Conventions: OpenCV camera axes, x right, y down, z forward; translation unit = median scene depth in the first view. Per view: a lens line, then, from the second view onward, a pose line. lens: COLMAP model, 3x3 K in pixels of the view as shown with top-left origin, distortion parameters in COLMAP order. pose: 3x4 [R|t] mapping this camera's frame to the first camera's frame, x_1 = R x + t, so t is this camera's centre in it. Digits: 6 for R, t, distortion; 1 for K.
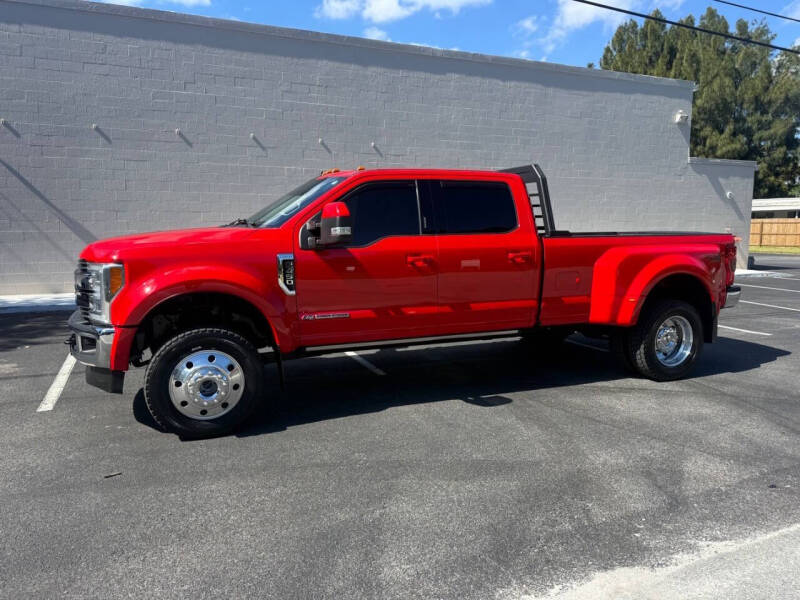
lens RADIAL K [[570.1, 0, 402.0], [0, 570.1, 300.6], [0, 0, 1]] dist [0.039078, -0.045318]
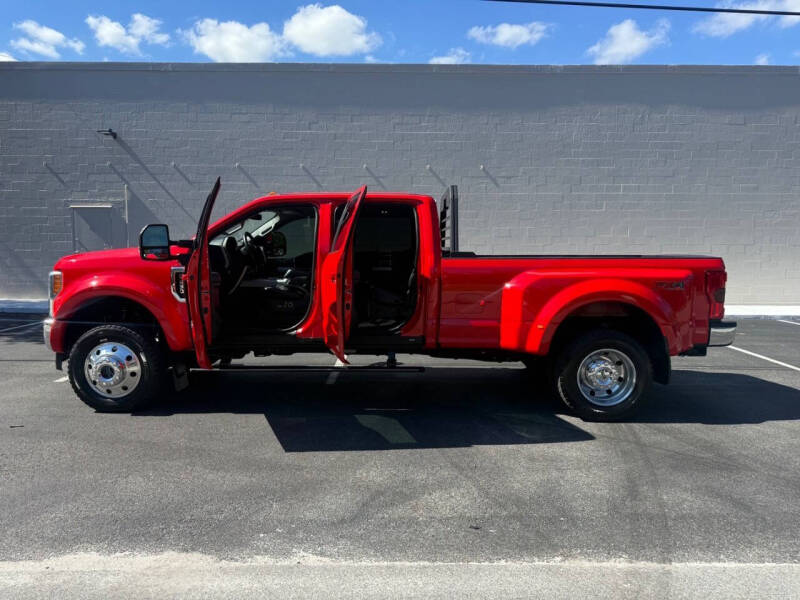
lens RADIAL K [[573.0, 0, 403.5], [0, 573.0, 302.3], [0, 0, 1]] dist [0.098314, -0.146680]
pose [[0.918501, 0.042225, -0.393157, 0.604554], [-0.057419, 0.997986, -0.026960, -0.003287], [0.391227, 0.047337, 0.919076, 0.057073]]
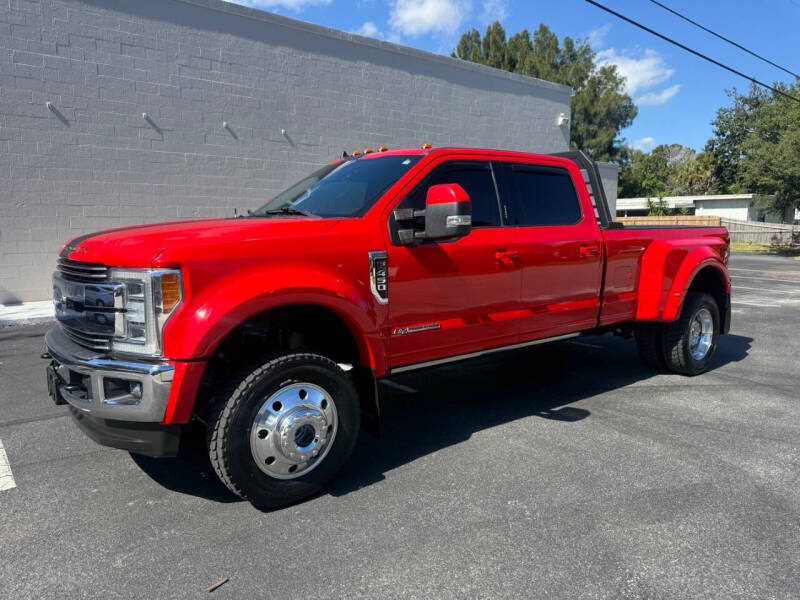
lens RADIAL K [[570.1, 0, 402.0], [0, 570.1, 300.6], [0, 0, 1]] dist [0.039078, -0.045318]
pose [[0.961943, -0.038509, 0.270522, -0.327058], [0.038324, 0.999248, 0.005966, -0.015188], [-0.270548, 0.004629, 0.962695, 0.210479]]
